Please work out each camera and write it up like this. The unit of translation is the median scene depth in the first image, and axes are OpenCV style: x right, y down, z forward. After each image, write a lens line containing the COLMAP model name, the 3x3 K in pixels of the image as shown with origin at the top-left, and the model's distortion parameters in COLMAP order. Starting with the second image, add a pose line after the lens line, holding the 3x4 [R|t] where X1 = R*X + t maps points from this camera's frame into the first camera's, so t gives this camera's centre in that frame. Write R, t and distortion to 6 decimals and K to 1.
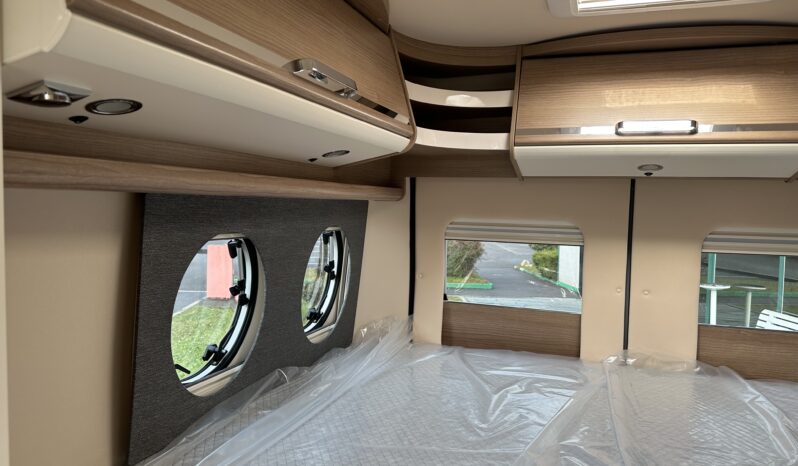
lens RADIAL K [[540.7, 0, 401.0], [0, 540.7, 214.0], [0, 0, 1]] dist [0.002219, -0.000873]
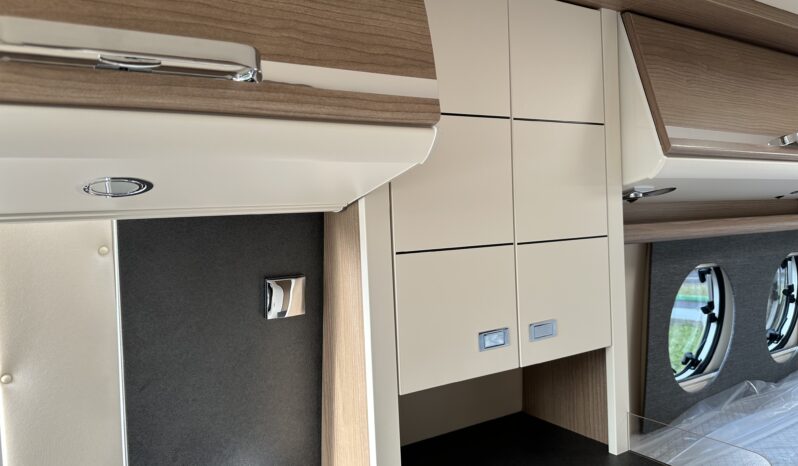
lens RADIAL K [[567.0, 0, 399.0], [0, 567.0, 233.0], [0, 0, 1]] dist [0.002507, -0.001586]
pose [[0.782554, -0.040523, -0.621262, -0.046543], [0.047284, 0.998866, -0.005592, -0.050777], [0.620784, -0.025000, 0.783583, -0.380044]]
